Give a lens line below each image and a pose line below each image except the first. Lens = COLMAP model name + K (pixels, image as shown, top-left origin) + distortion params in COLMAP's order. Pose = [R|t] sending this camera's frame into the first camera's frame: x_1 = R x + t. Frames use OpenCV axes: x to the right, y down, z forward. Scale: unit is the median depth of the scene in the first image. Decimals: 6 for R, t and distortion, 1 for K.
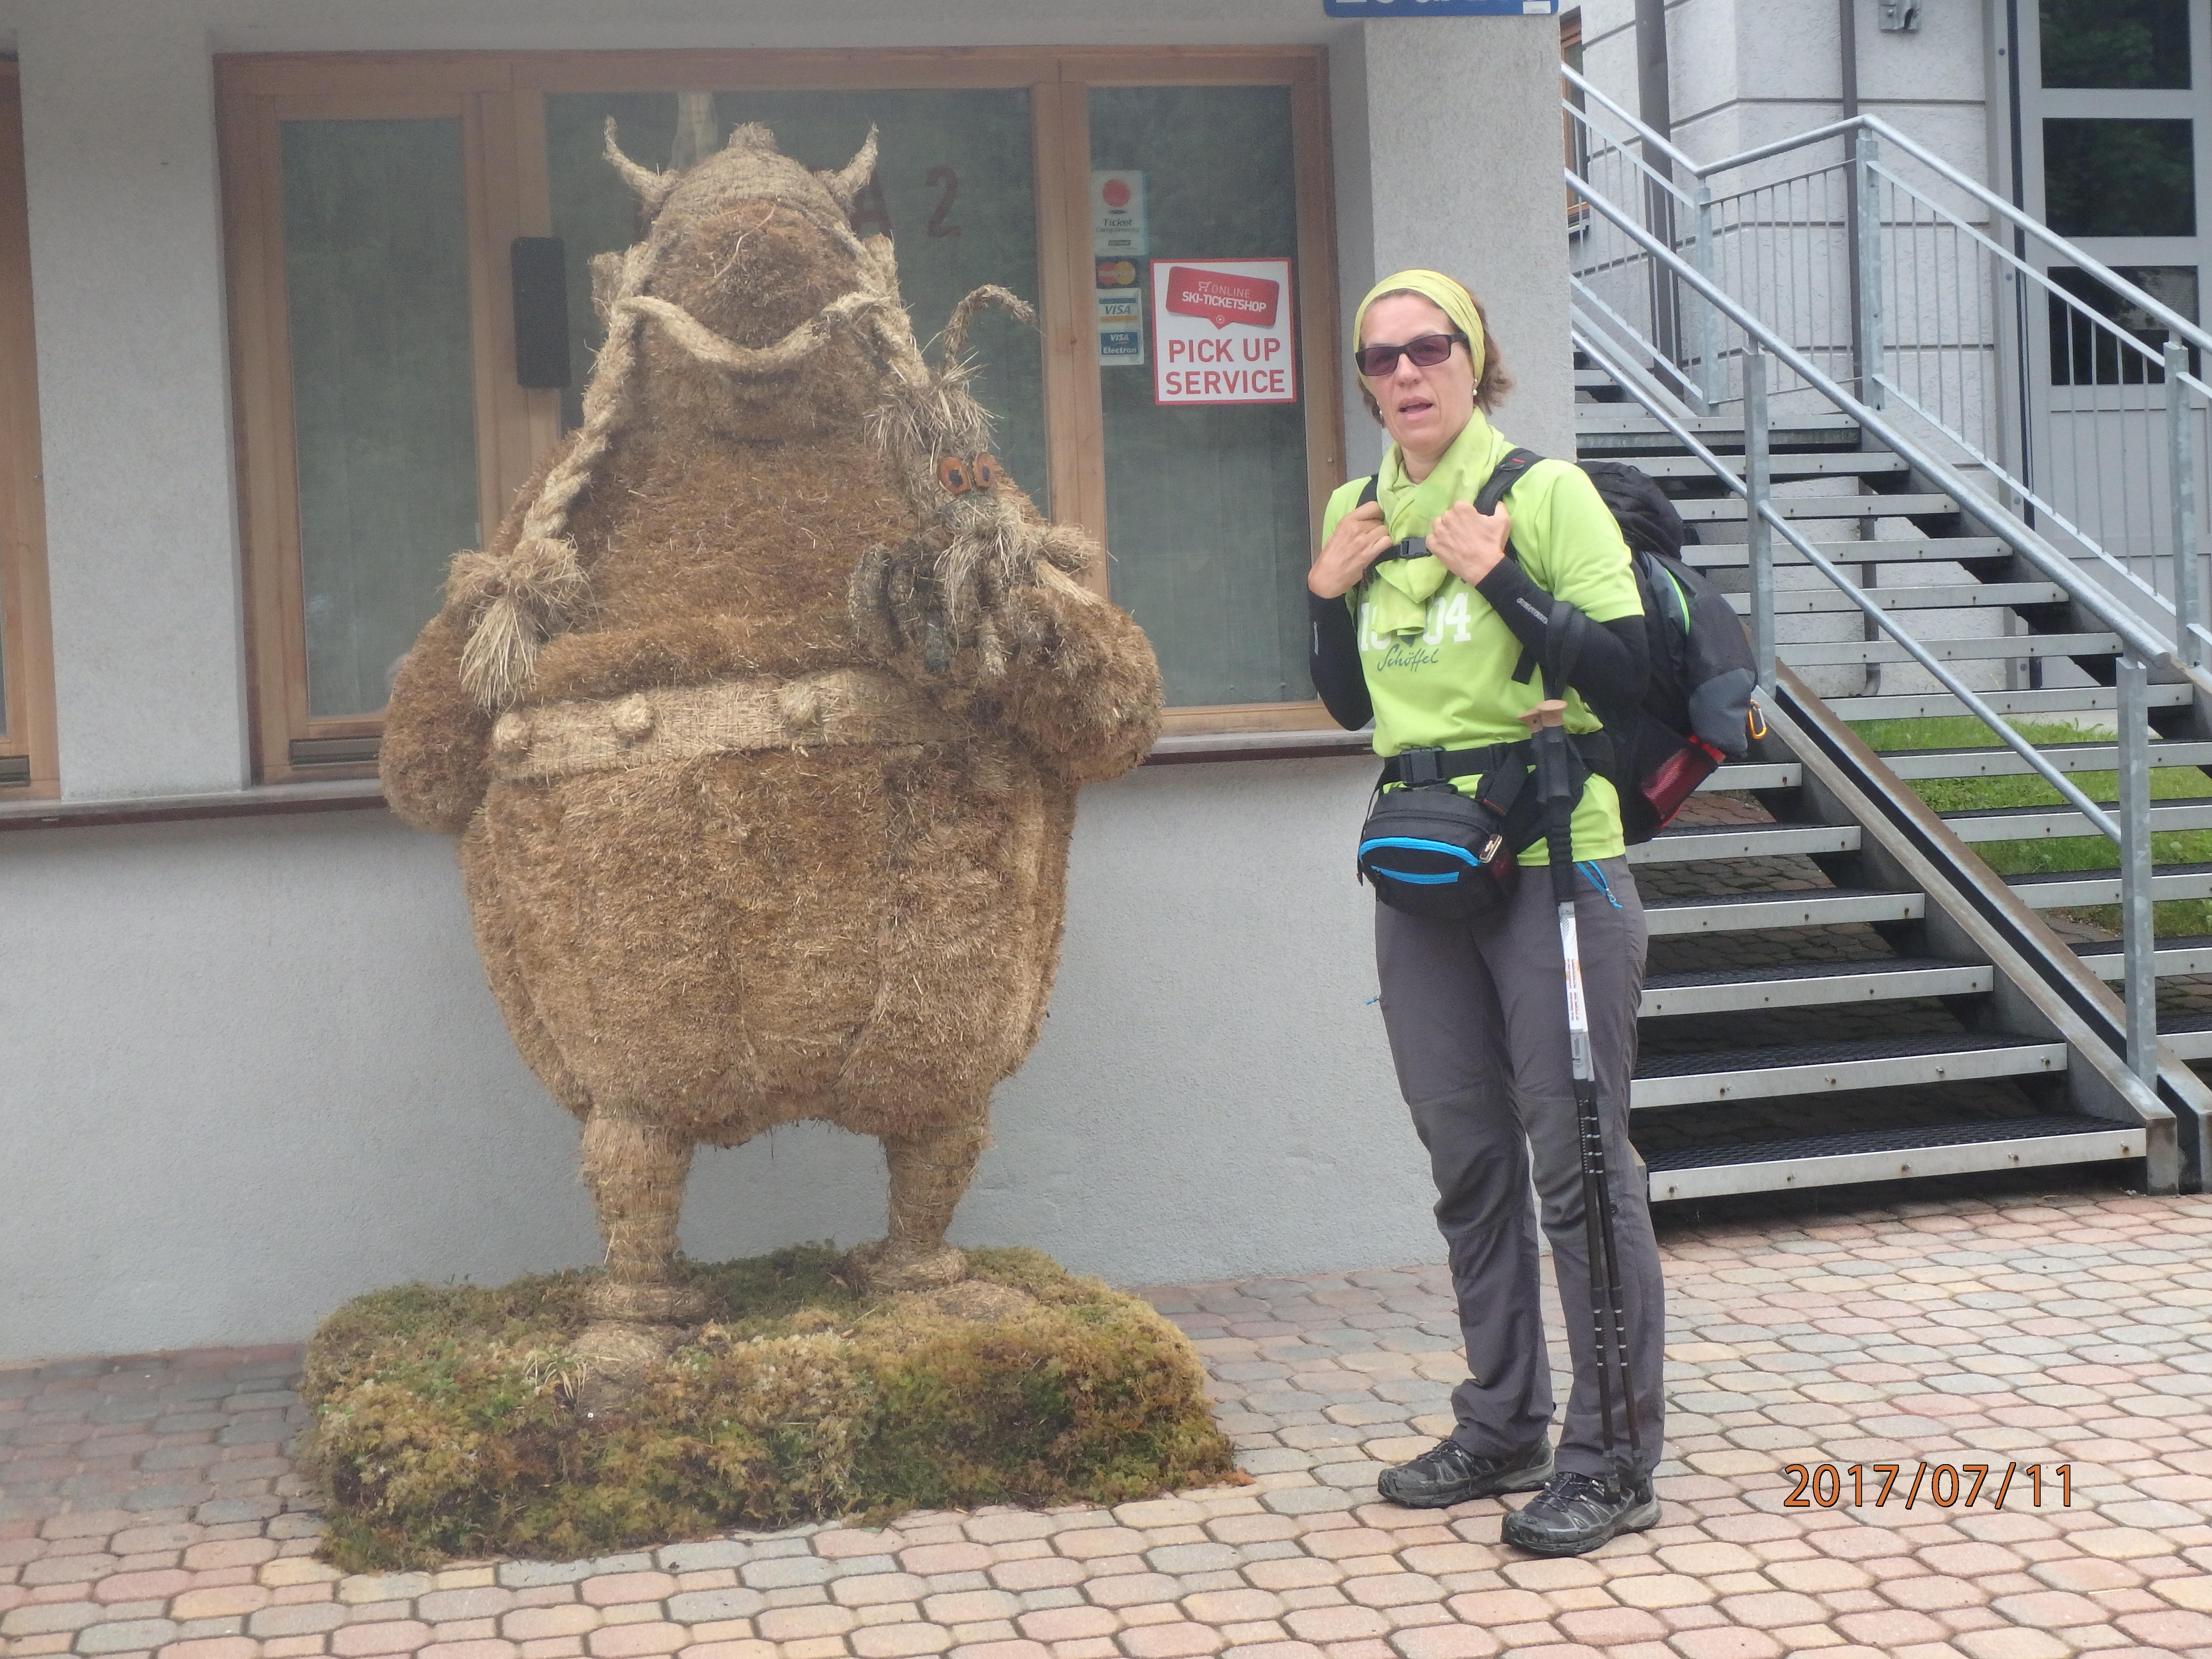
lens RADIAL K [[3187.9, 0, 1113.5], [0, 3187.9, 818.8], [0, 0, 1]] dist [-0.025275, 0.000000]
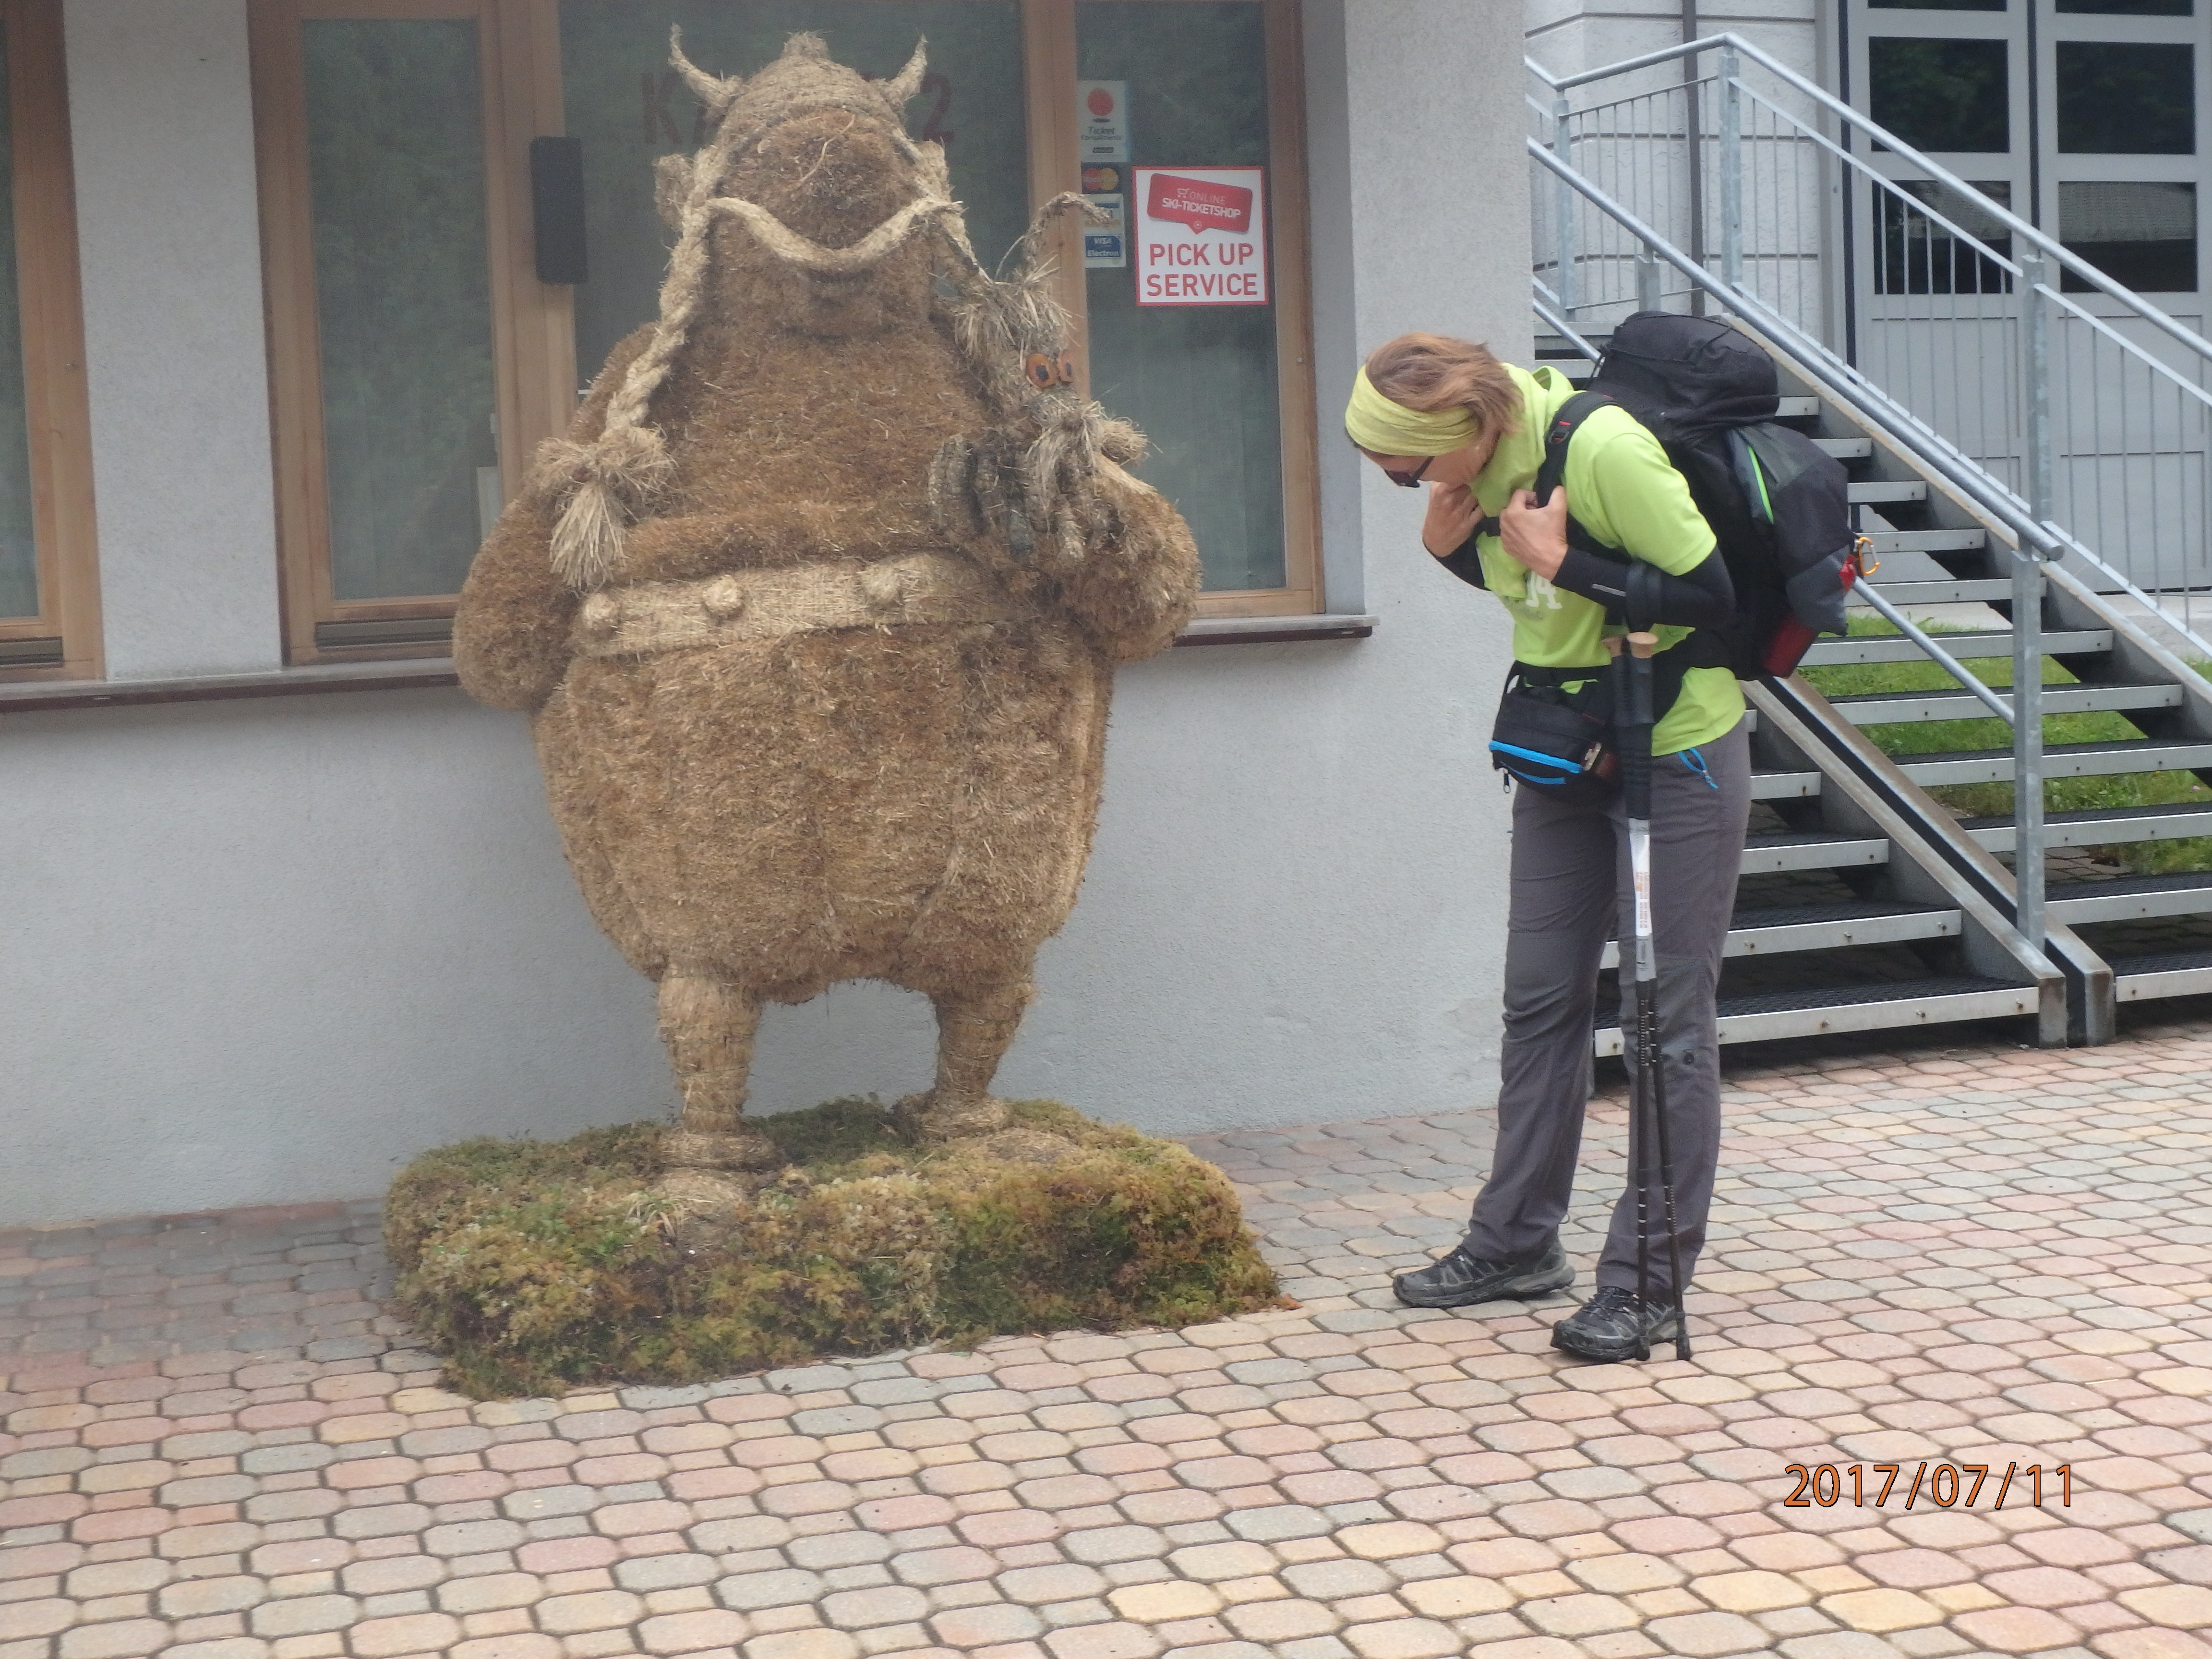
lens RADIAL K [[3187.9, 0, 1097.3], [0, 3187.9, 838.6], [0, 0, 1]] dist [-0.025275, 0.000000]
pose [[0.996676, -0.003502, 0.081386, -0.107880], [0.000480, 0.999311, 0.037117, 0.008596], [-0.081460, -0.036955, 0.995991, -0.065411]]
